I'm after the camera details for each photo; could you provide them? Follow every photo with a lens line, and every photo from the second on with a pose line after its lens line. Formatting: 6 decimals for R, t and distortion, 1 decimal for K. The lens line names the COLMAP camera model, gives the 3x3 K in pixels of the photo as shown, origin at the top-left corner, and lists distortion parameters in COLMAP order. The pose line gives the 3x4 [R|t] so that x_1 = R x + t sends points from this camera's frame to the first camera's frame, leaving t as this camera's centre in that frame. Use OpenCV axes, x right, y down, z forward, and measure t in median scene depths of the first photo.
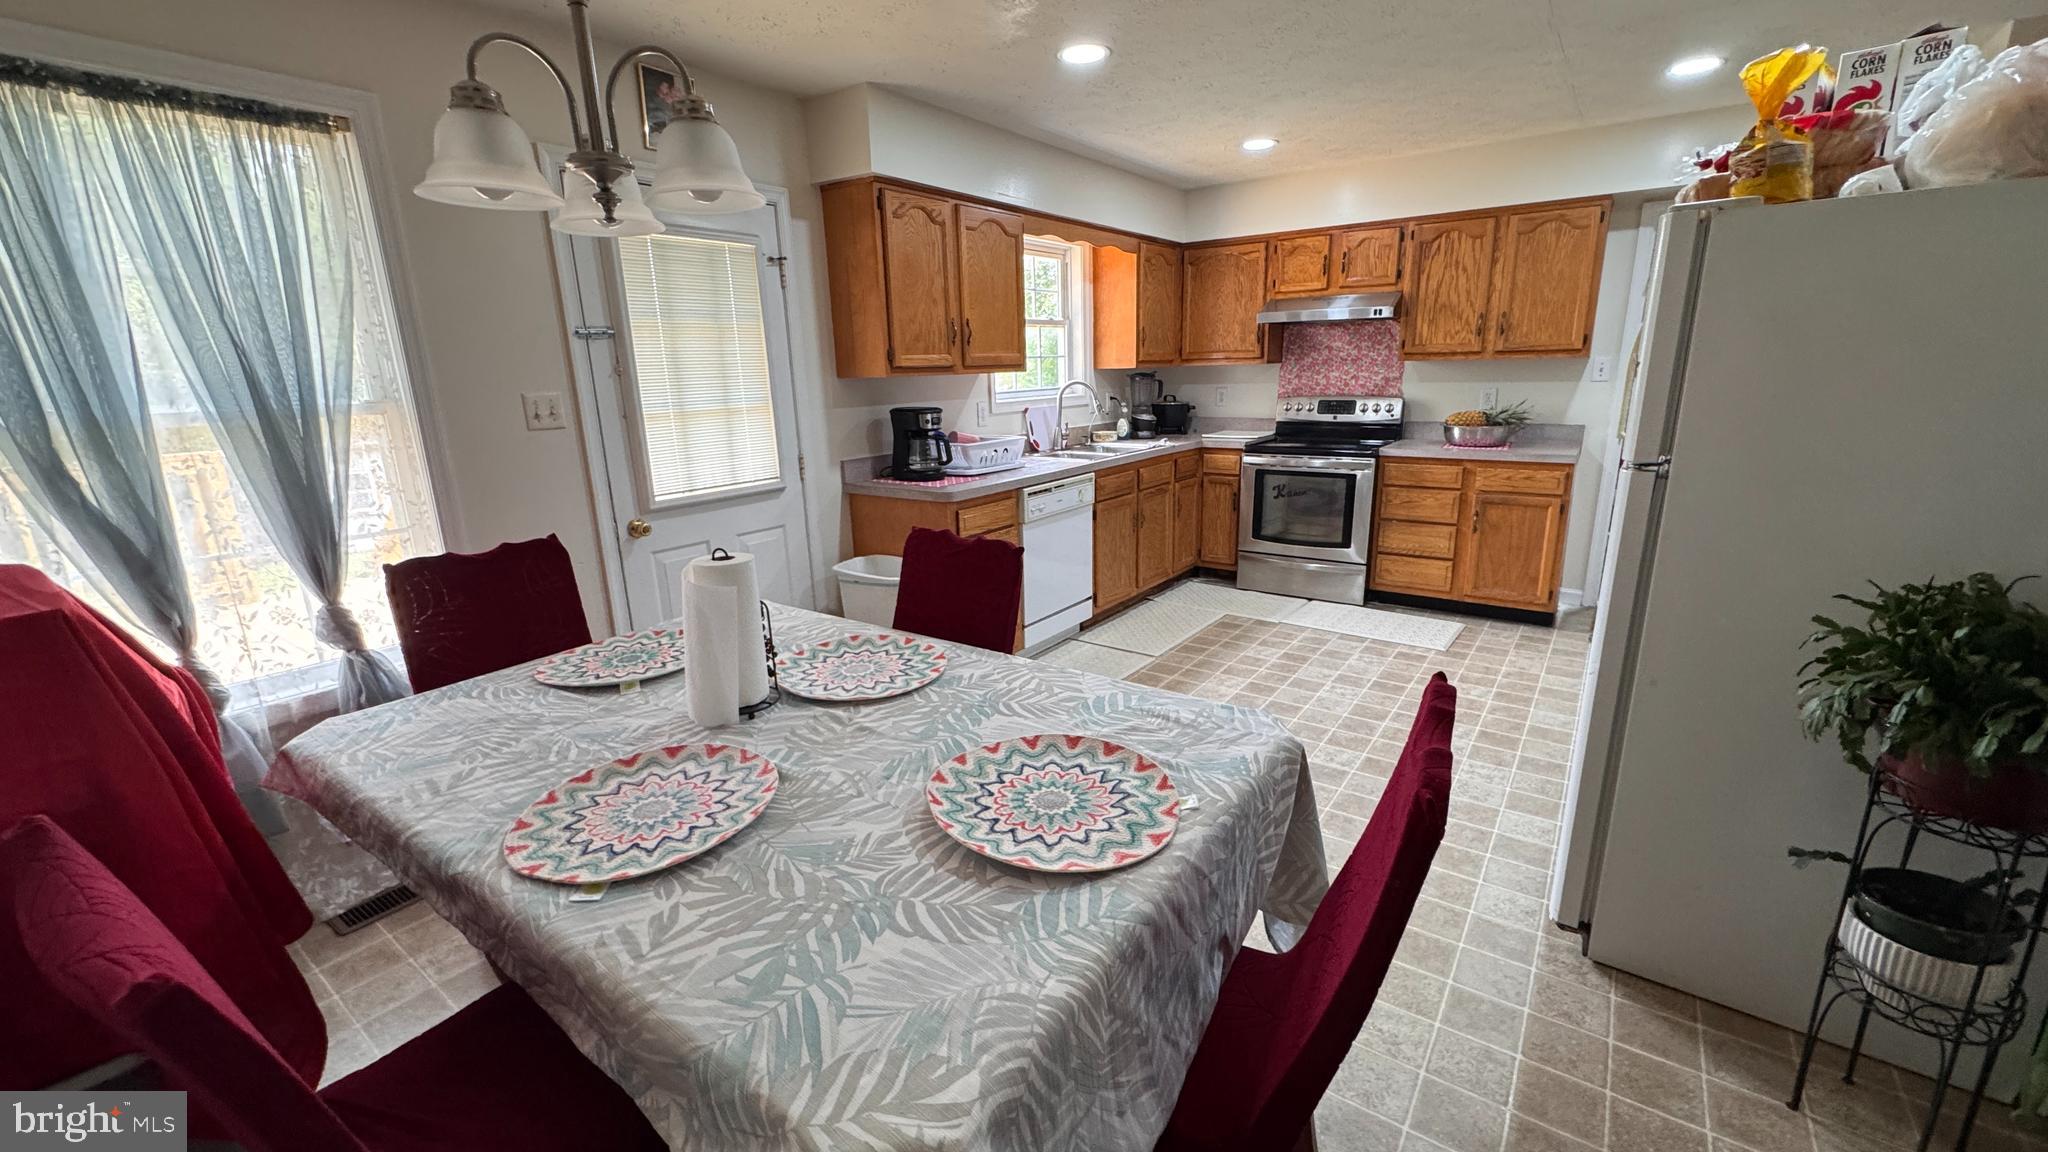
lens RADIAL K [[823.8, 0, 1021.1], [0, 823.8, 572.5], [0, 0, 1]] dist [-0.002936, 0.000697]
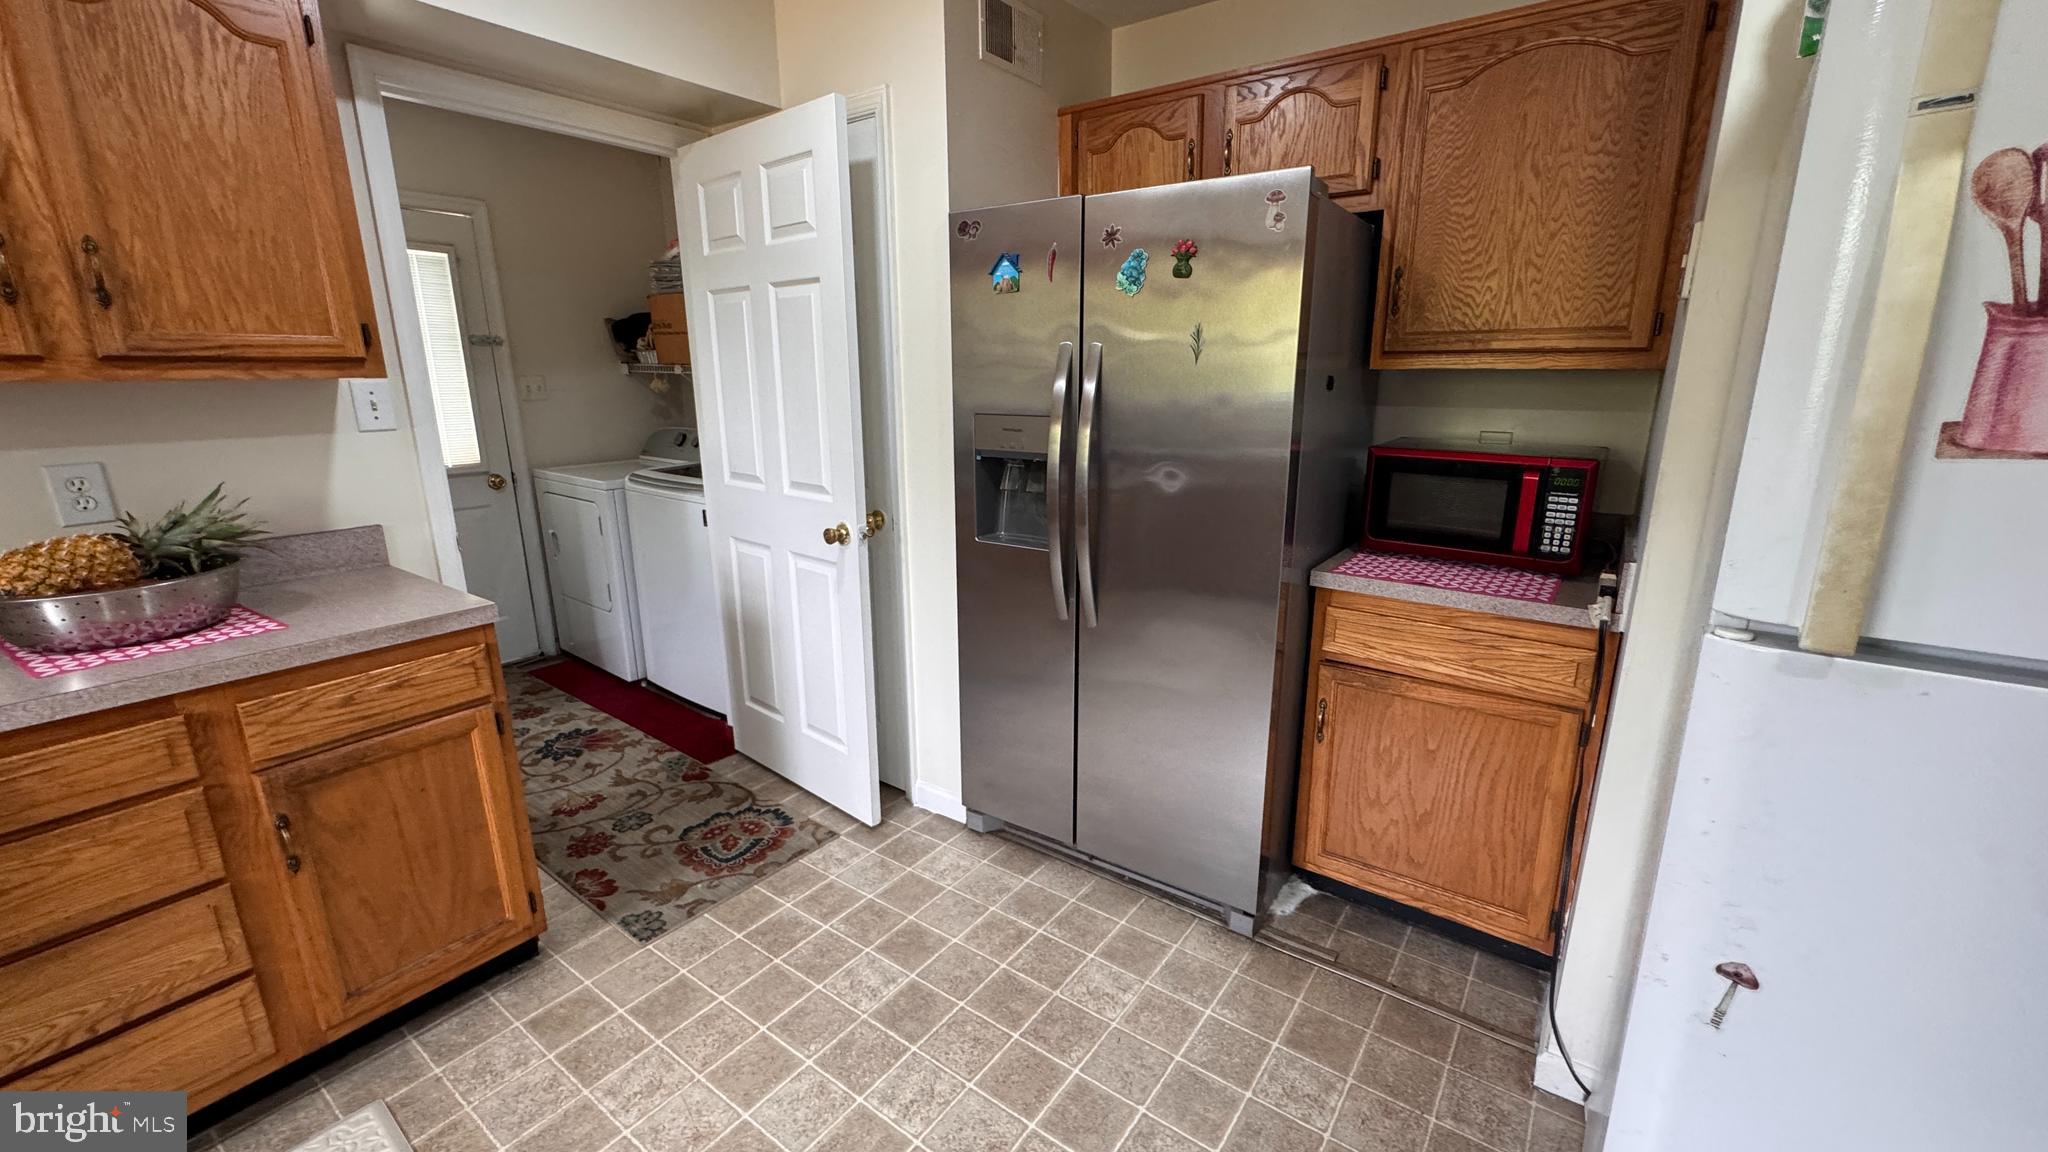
lens RADIAL K [[823.8, 0, 1022.6], [0, 823.8, 575.5], [0, 0, 1]] dist [-0.002936, 0.000697]
pose [[-0.005870, -0.218744, 0.975765, 0.583993], [0.253954, 0.943464, 0.213031, -0.405765], [-0.967198, 0.249050, 0.050013, 1.618473]]
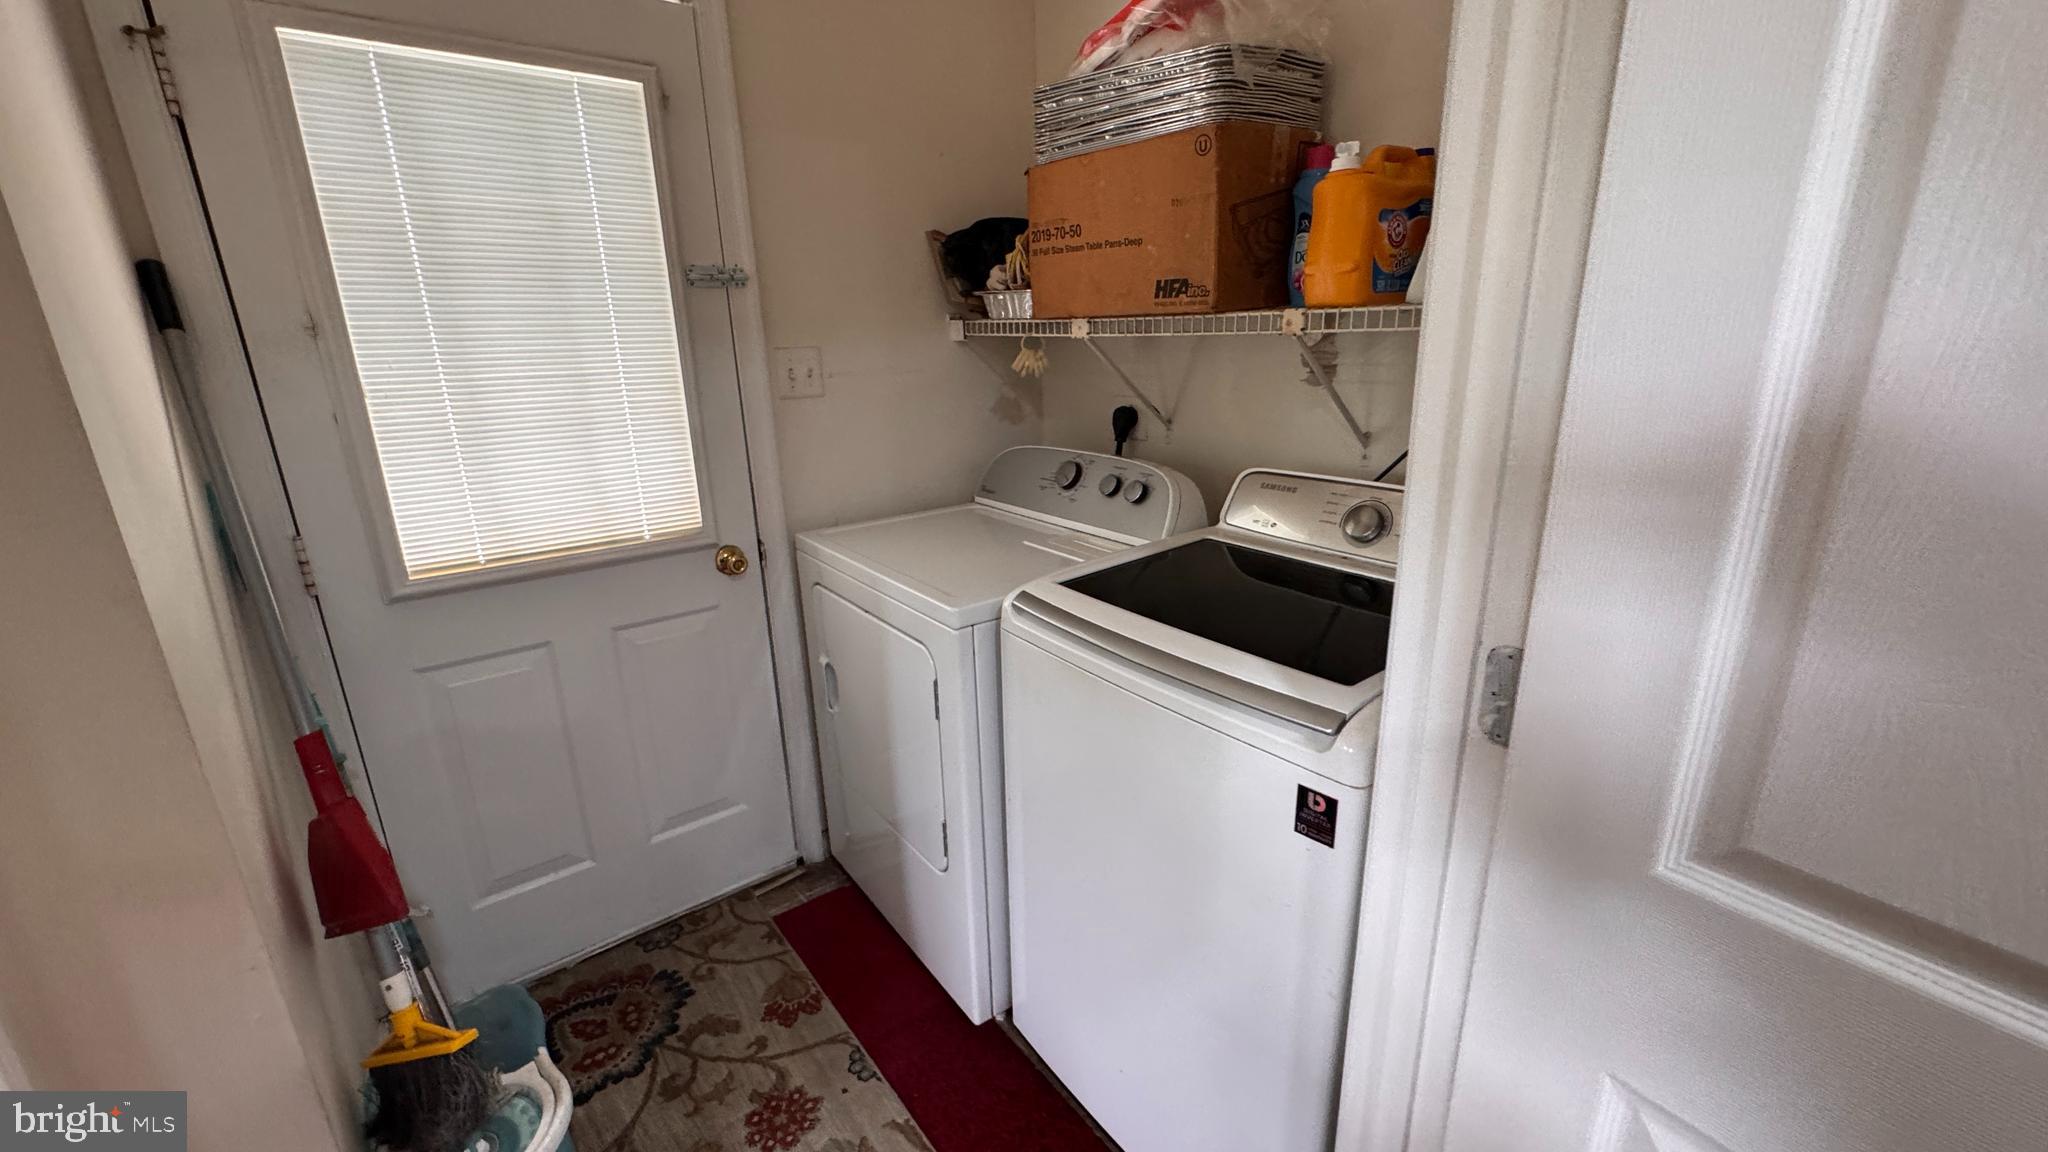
lens RADIAL K [[823.8, 0, 1018.2], [0, 823.8, 579.1], [0, 0, 1]] dist [-0.002936, 0.000697]
pose [[0.248611, -0.261140, 0.932737, 1.318540], [0.262035, 0.945196, 0.194786, -0.532296], [-0.932486, 0.195984, 0.303414, 2.032994]]
